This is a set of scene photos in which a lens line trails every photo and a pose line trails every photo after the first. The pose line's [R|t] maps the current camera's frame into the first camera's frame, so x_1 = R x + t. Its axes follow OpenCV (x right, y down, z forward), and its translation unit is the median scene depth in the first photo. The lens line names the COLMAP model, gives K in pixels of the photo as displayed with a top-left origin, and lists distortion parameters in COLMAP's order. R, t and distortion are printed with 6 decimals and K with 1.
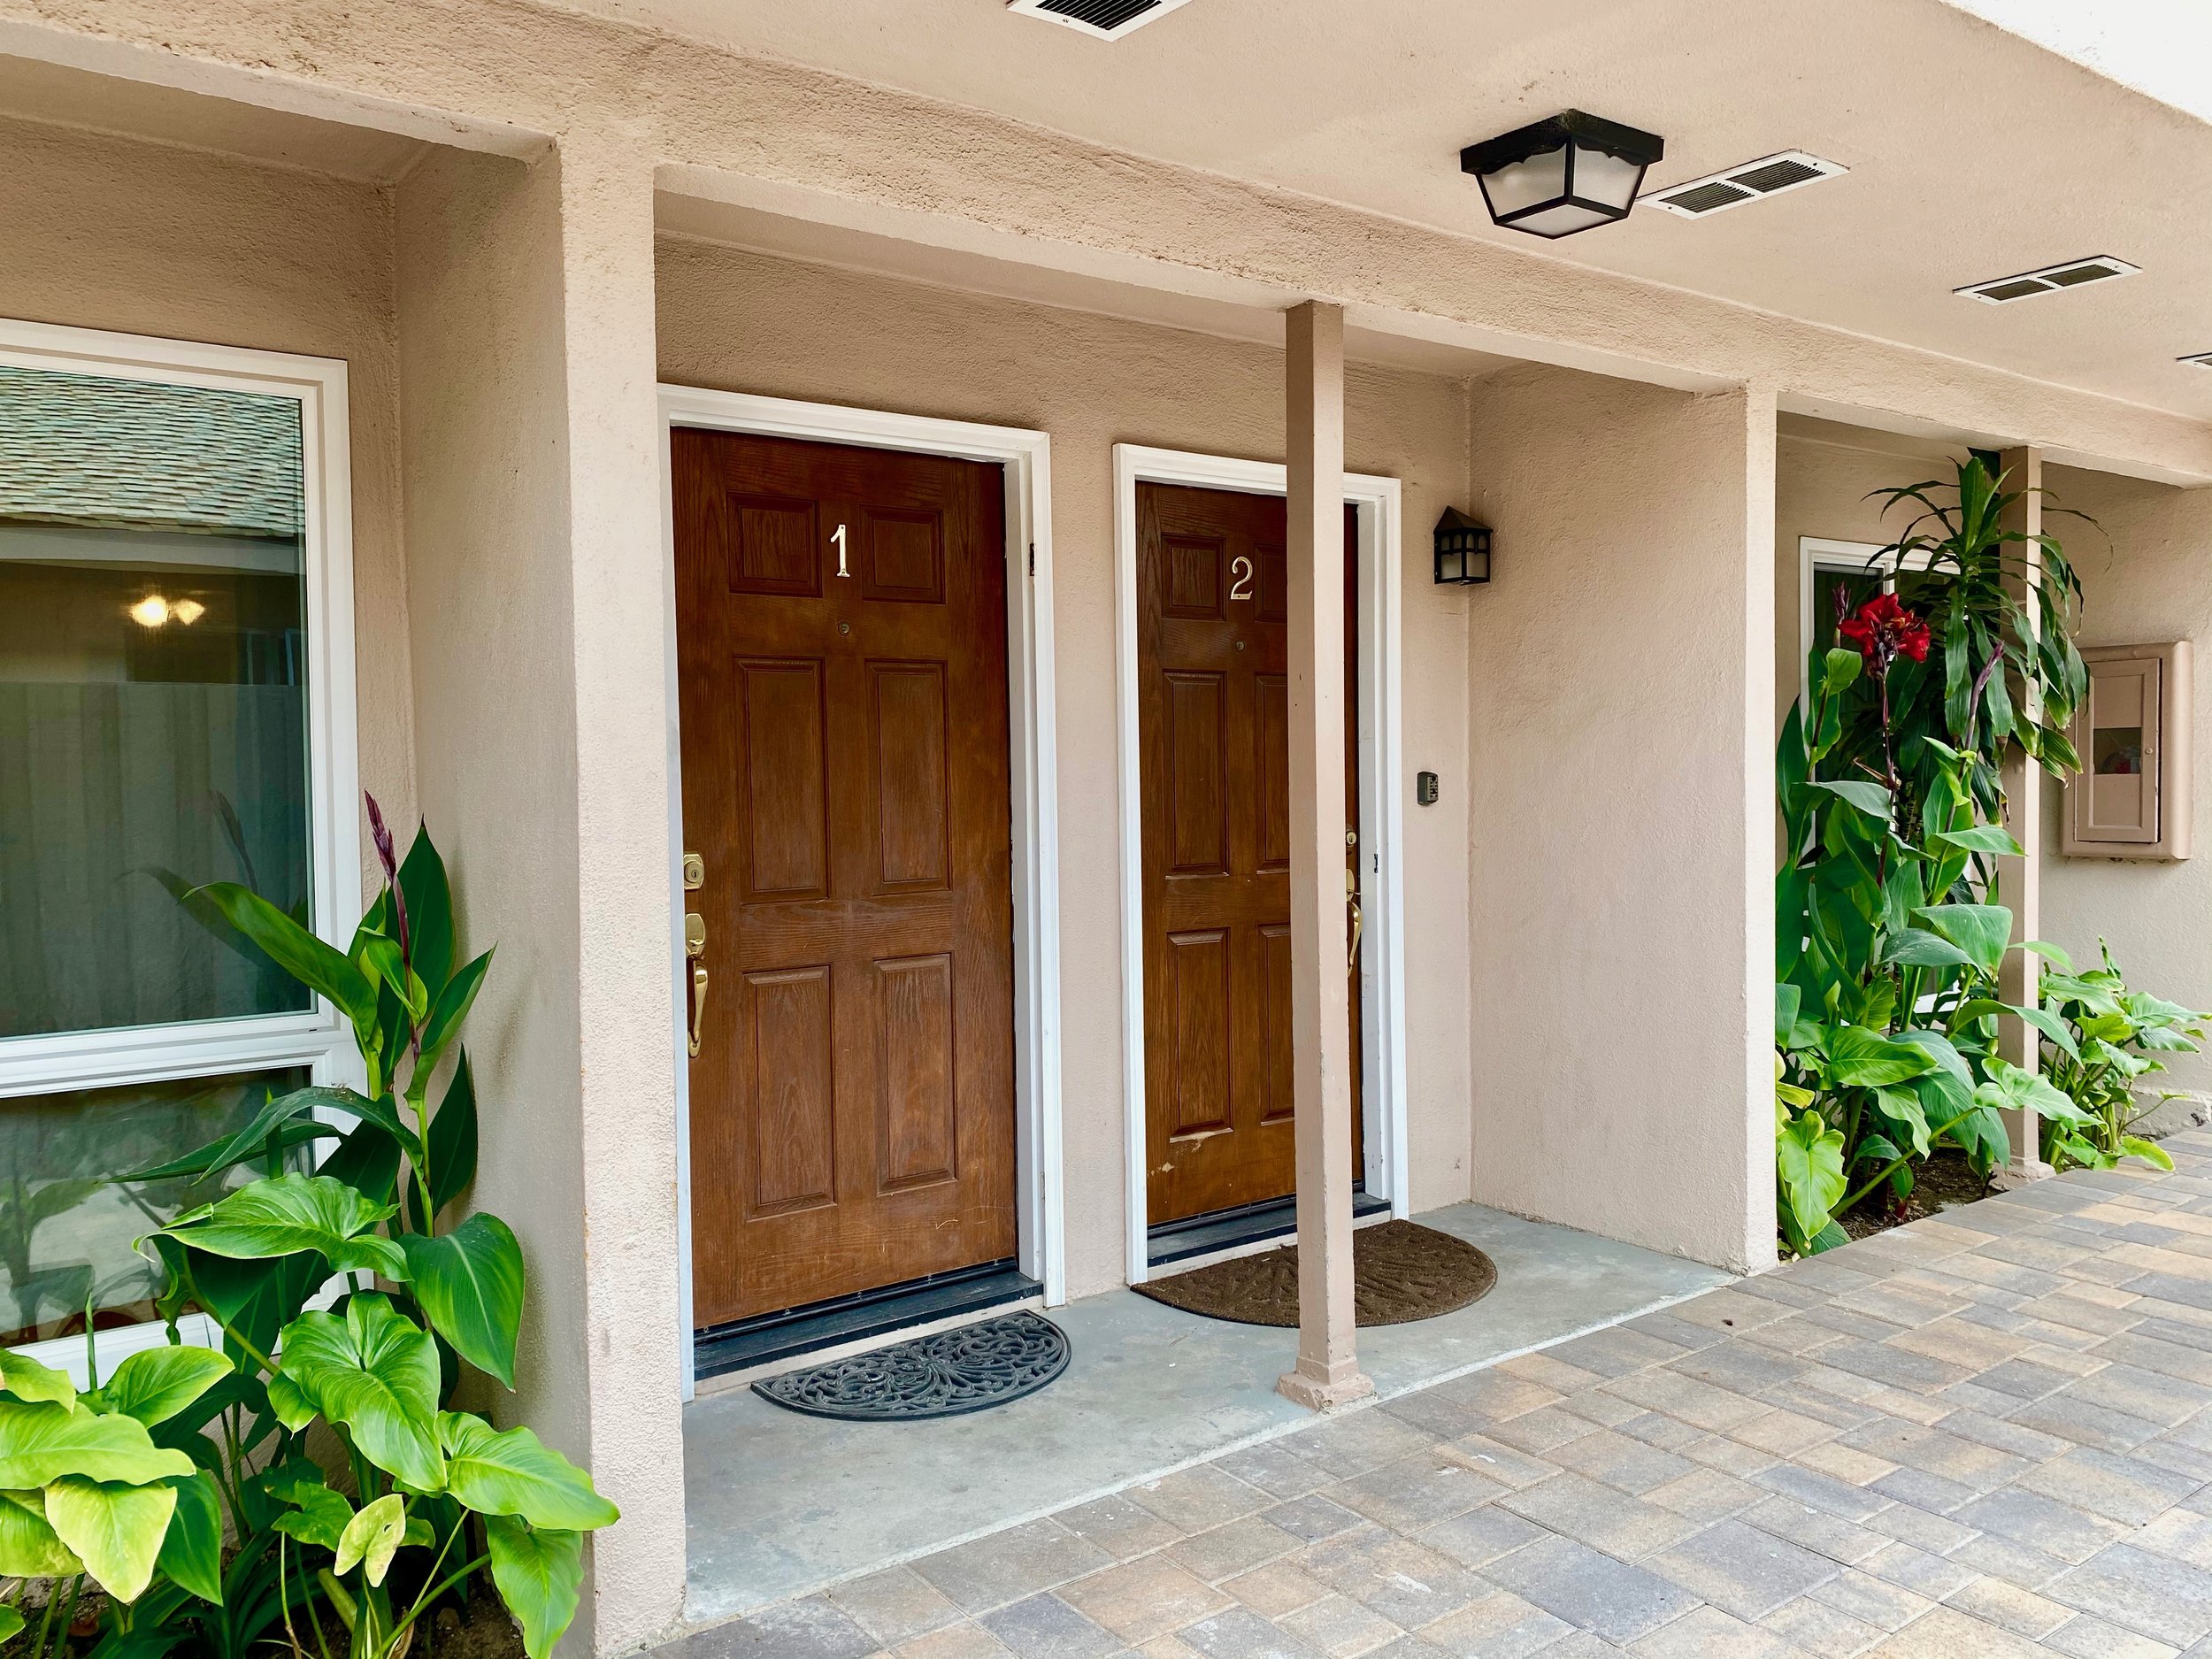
lens RADIAL K [[1585.9, 0, 1115.5], [0, 1585.9, 835.8], [0, 0, 1]] dist [0.144134, -0.167904]
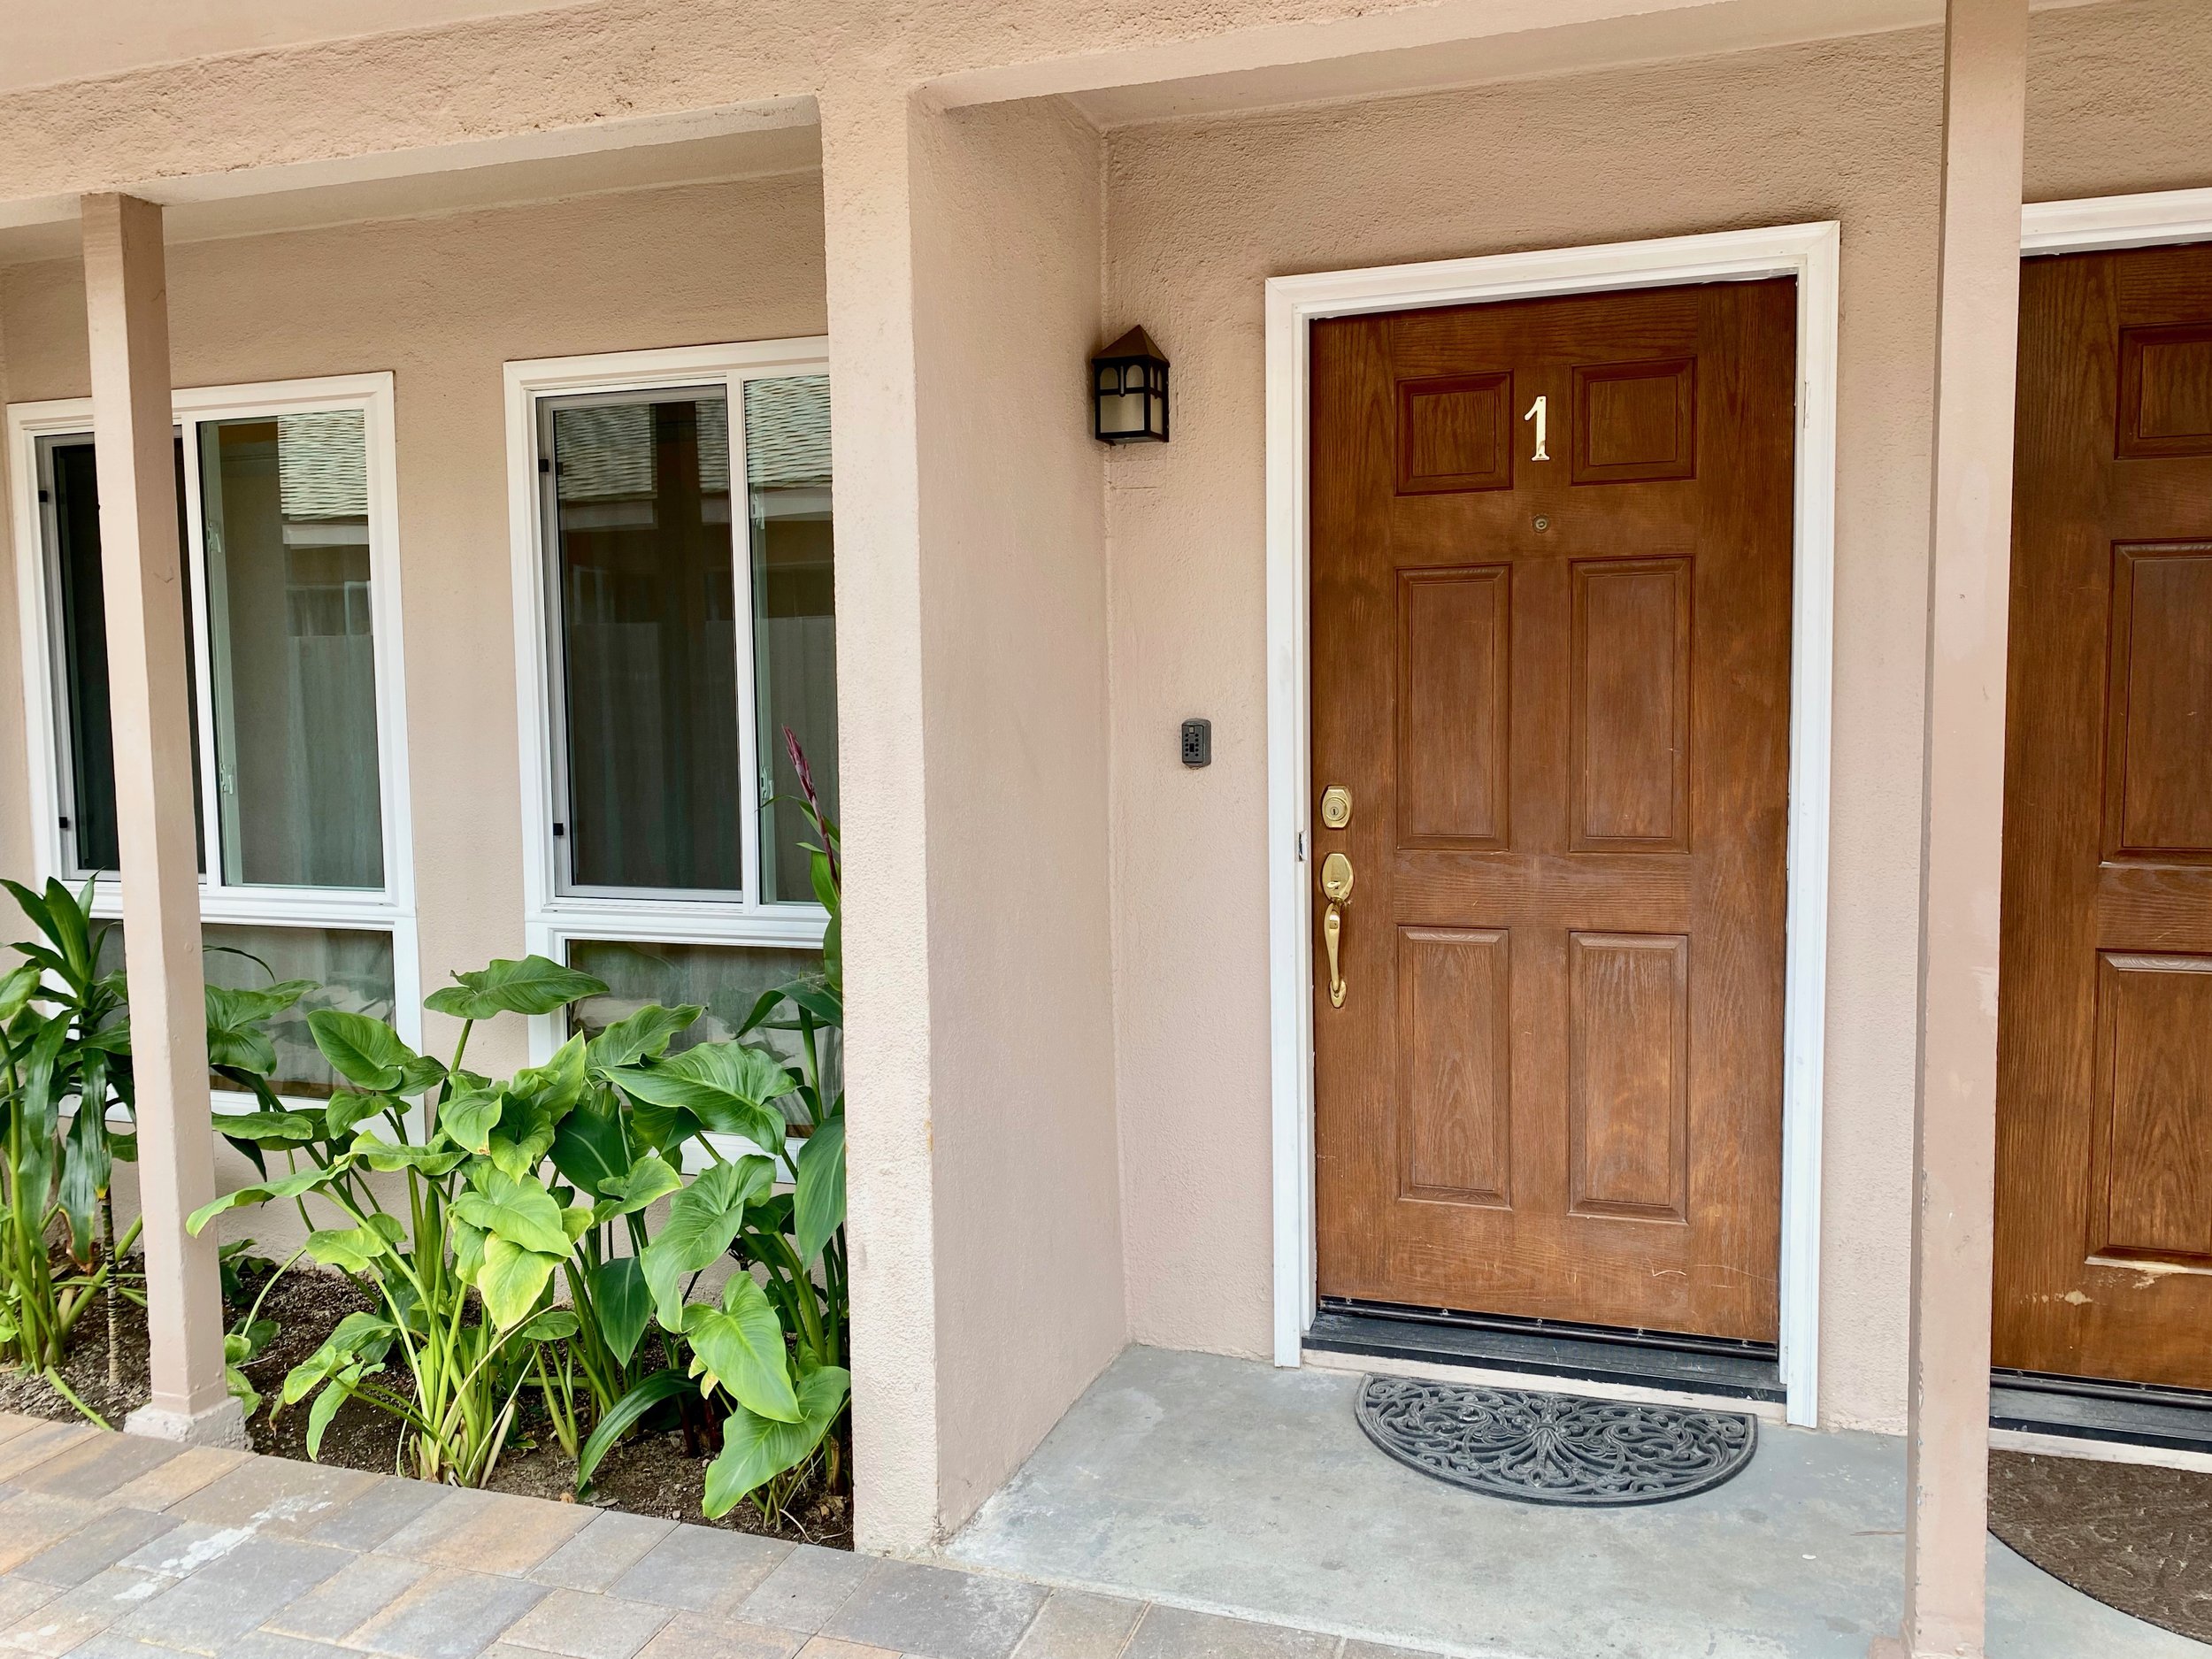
lens RADIAL K [[1653.3, 0, 1135.7], [0, 1653.3, 826.9], [0, 0, 1]] dist [0.035454, -0.034033]
pose [[0.594280, 0.077853, -0.800481, 0.396702], [-0.031339, 0.996789, 0.073680, -0.030994], [0.803647, -0.018700, 0.594812, 0.320820]]
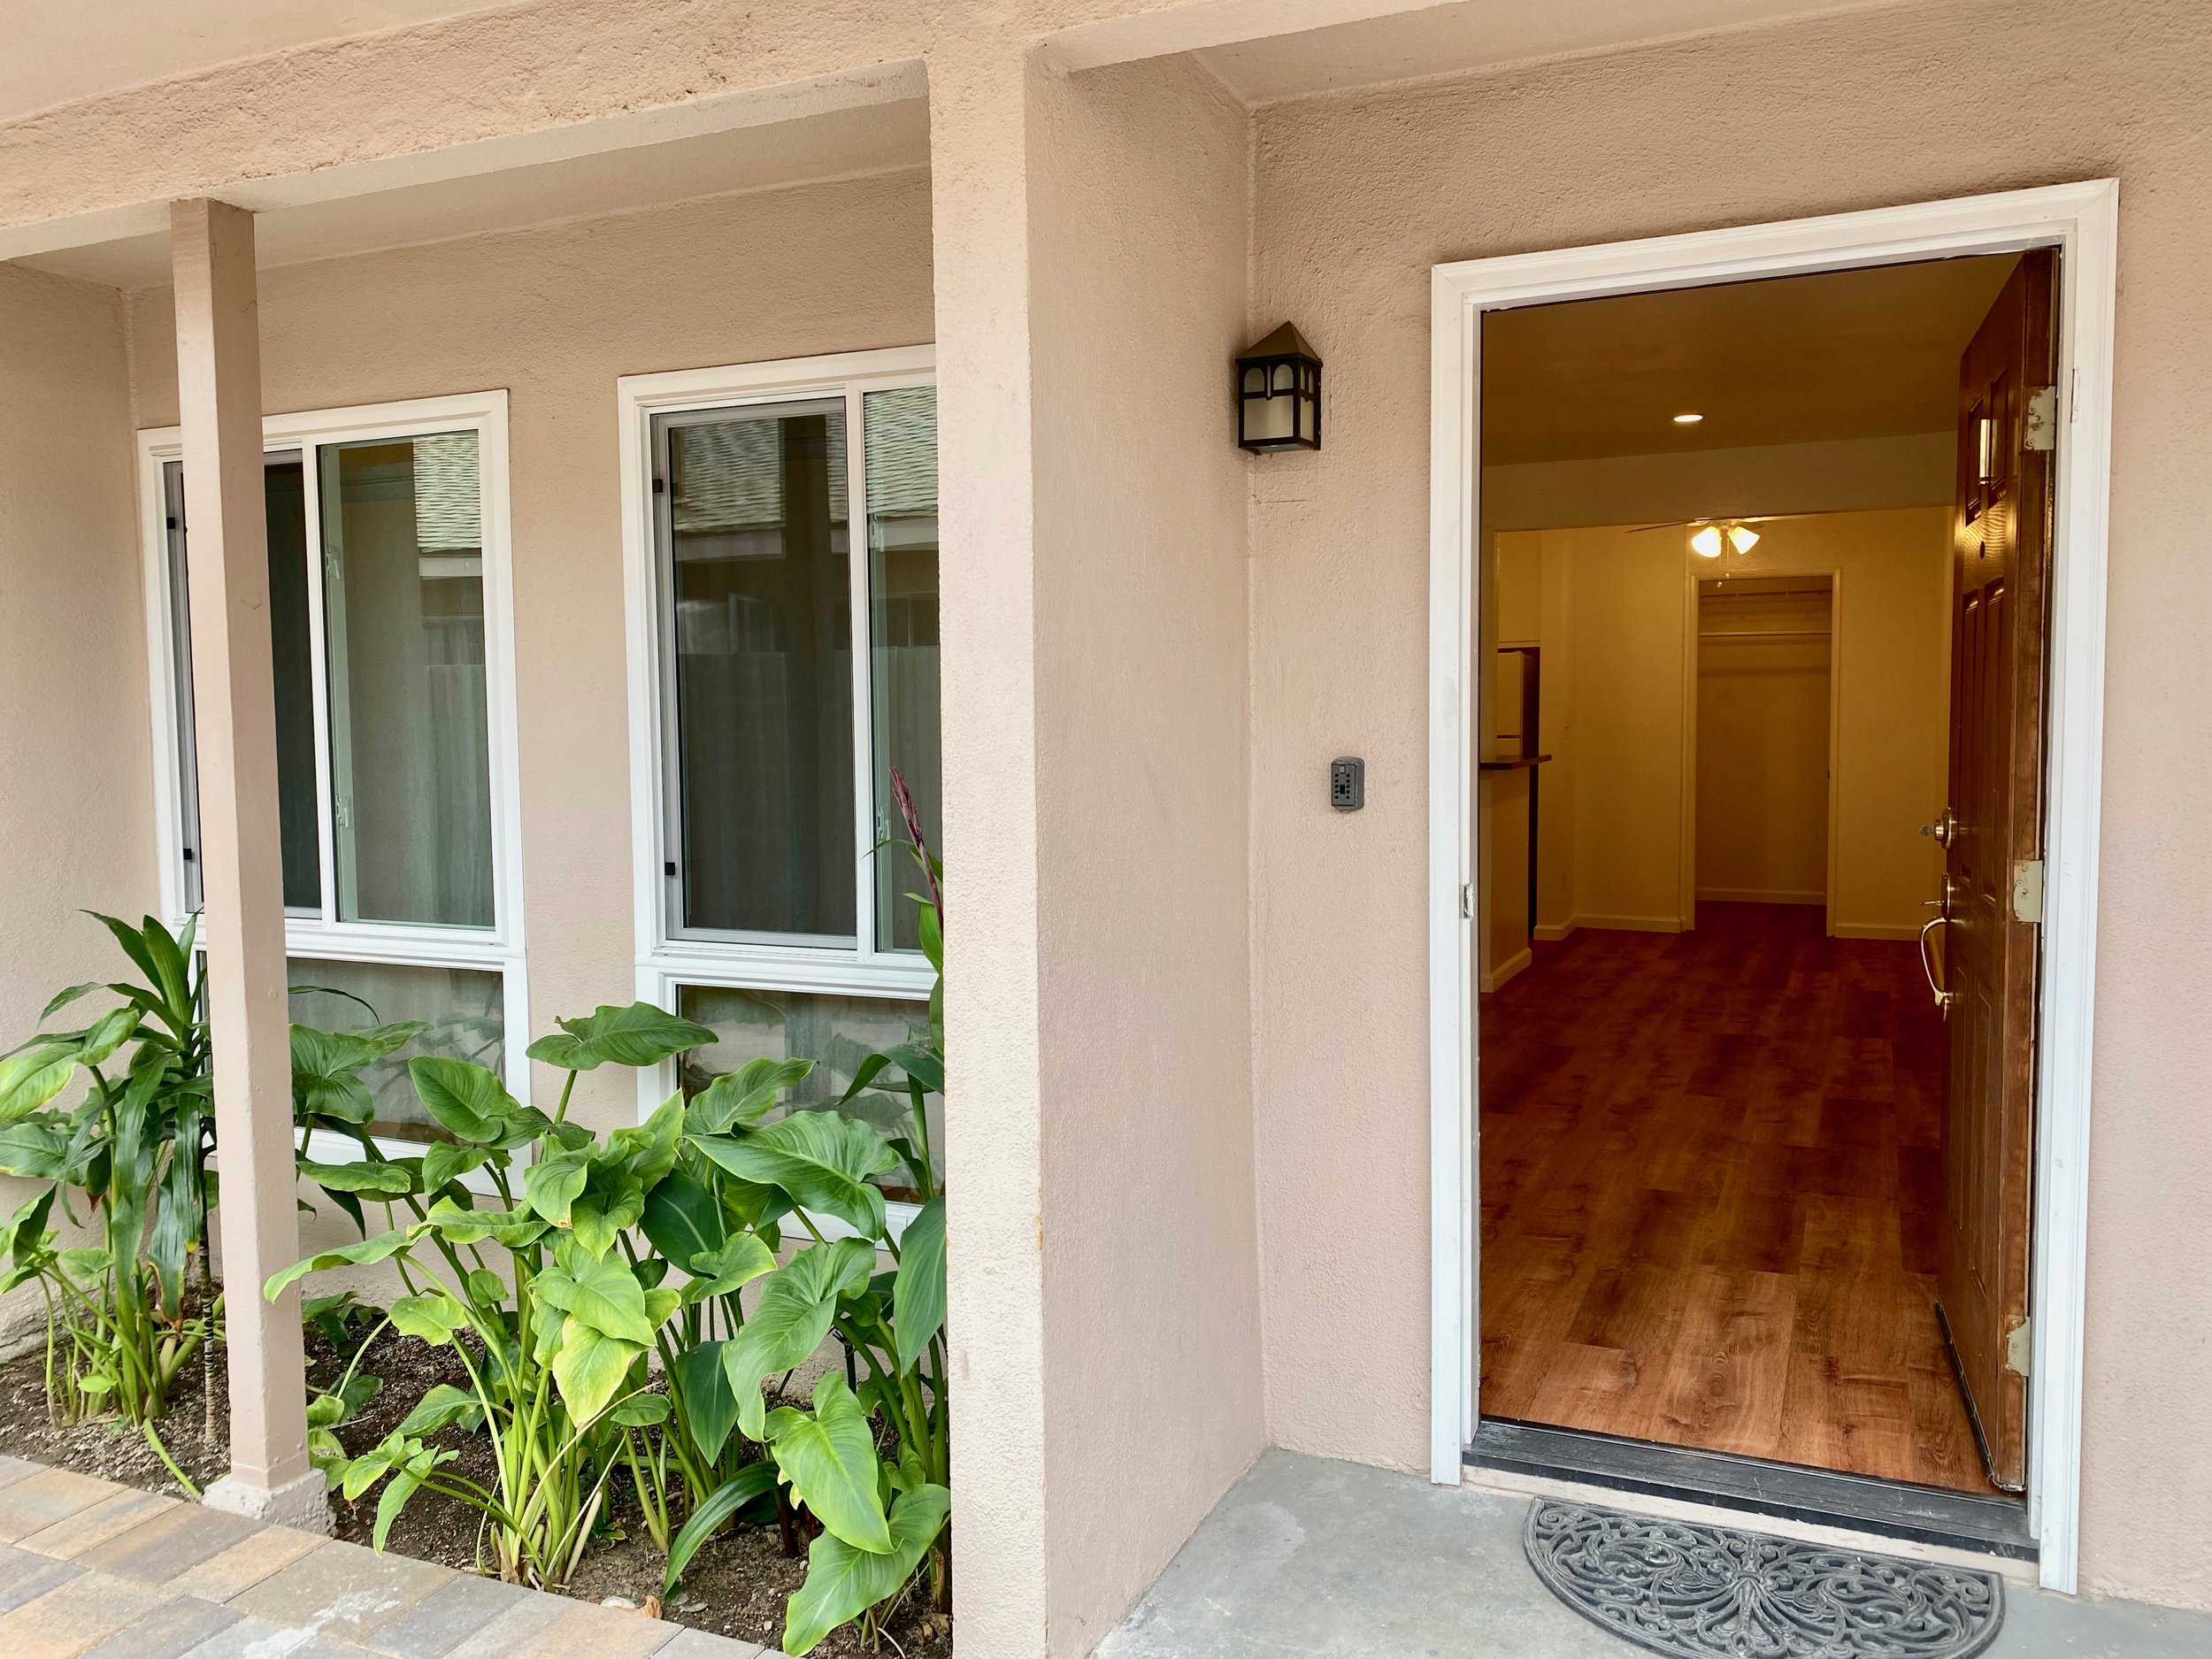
lens RADIAL K [[1653.3, 0, 1135.7], [0, 1653.3, 826.9], [0, 0, 1]] dist [0.035454, -0.034033]
pose [[0.518434, 0.070145, -0.852236, 0.332807], [-0.035385, 0.997536, 0.060579, -0.035528], [0.854385, -0.001250, 0.519639, 0.371664]]
